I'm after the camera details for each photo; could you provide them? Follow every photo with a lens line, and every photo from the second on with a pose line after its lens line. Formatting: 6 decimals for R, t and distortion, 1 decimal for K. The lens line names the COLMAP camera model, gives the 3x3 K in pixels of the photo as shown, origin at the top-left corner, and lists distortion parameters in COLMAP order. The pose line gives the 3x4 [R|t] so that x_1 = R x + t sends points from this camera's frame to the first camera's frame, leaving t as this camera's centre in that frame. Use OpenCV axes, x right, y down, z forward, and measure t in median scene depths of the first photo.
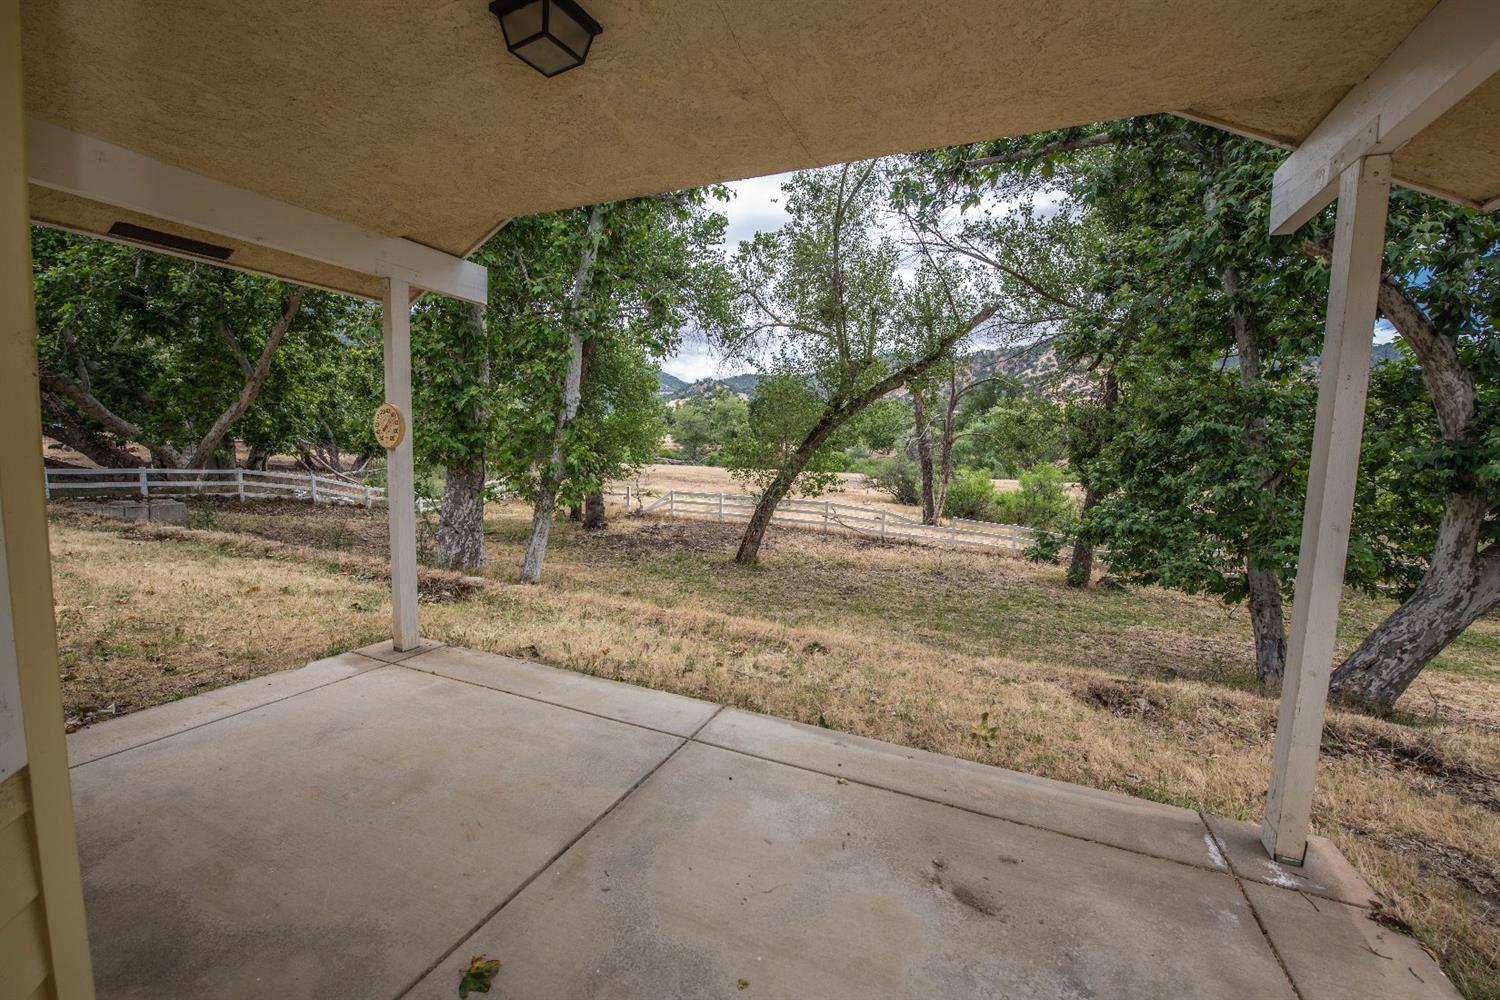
lens RADIAL K [[596.7, 0, 742.0], [0, 596.7, 502.1], [0, 0, 1]] dist [-0.016547, -0.002156]
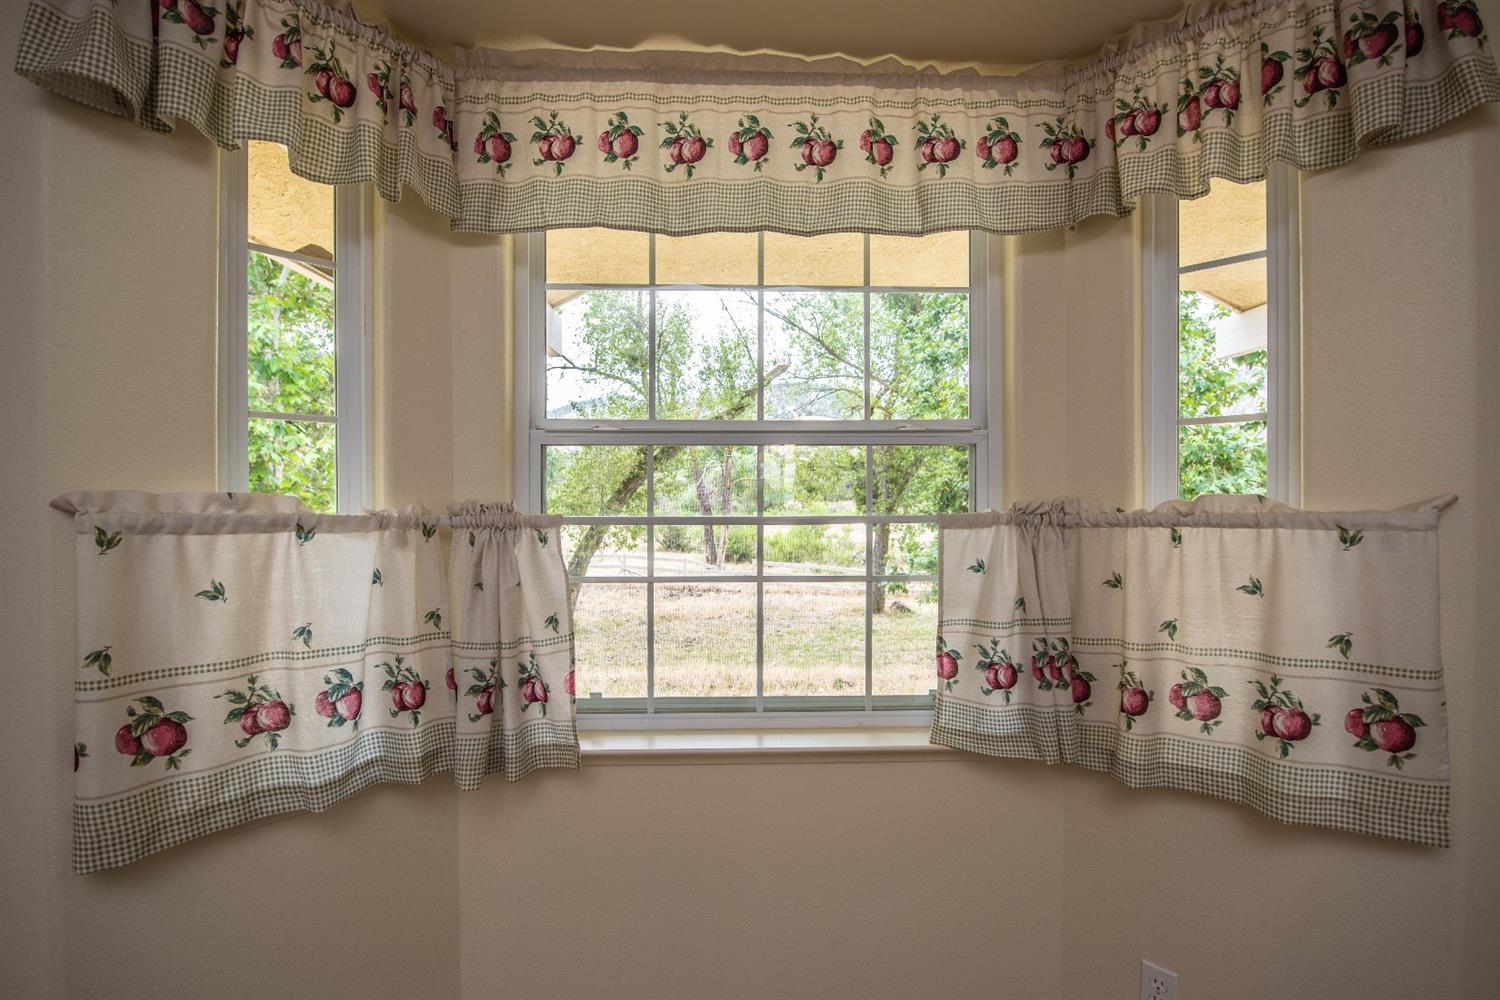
lens RADIAL K [[640.8, 0, 748.0], [0, 640.8, 504.3], [0, 0, 1]] dist [-0.017805, -0.000308]
pose [[0.902658, -0.036858, 0.428778, -0.178531], [0.068956, 0.995840, -0.059561, -0.007711], [-0.424799, 0.083330, 0.901444, -0.003333]]
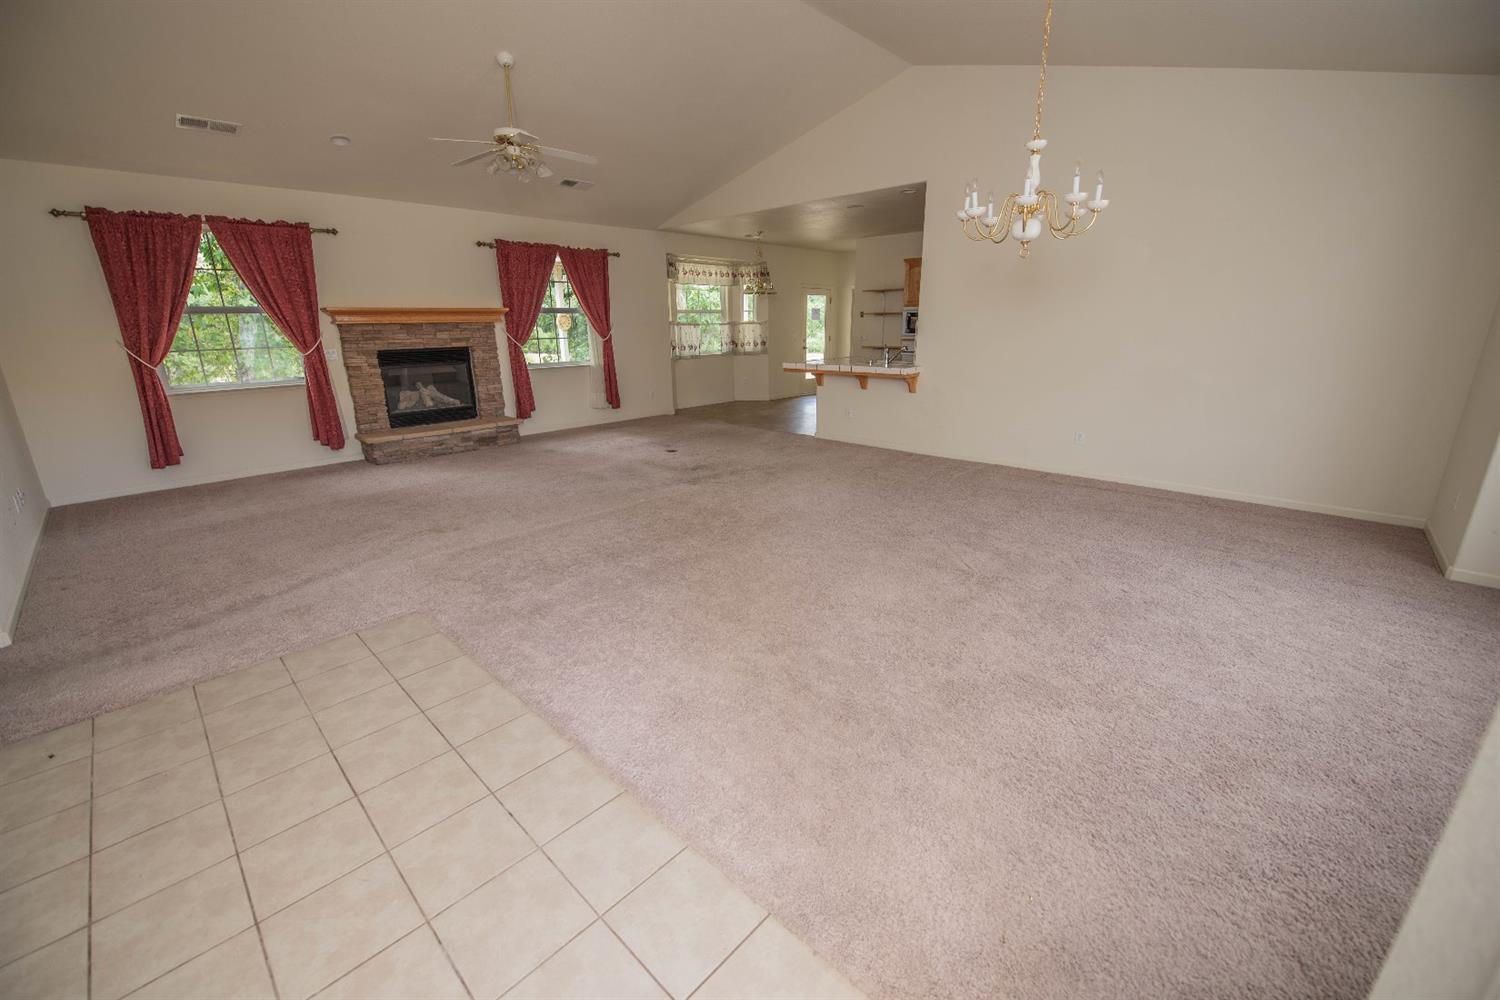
lens RADIAL K [[596.7, 0, 749.8], [0, 596.7, 506.3], [0, 0, 1]] dist [-0.016547, -0.002156]
pose [[0.323866, -0.316272, 0.891674, -8.560423], [0.109400, 0.948667, 0.296752, -0.041741], [-0.939757, 0.001441, 0.341841, -2.665660]]
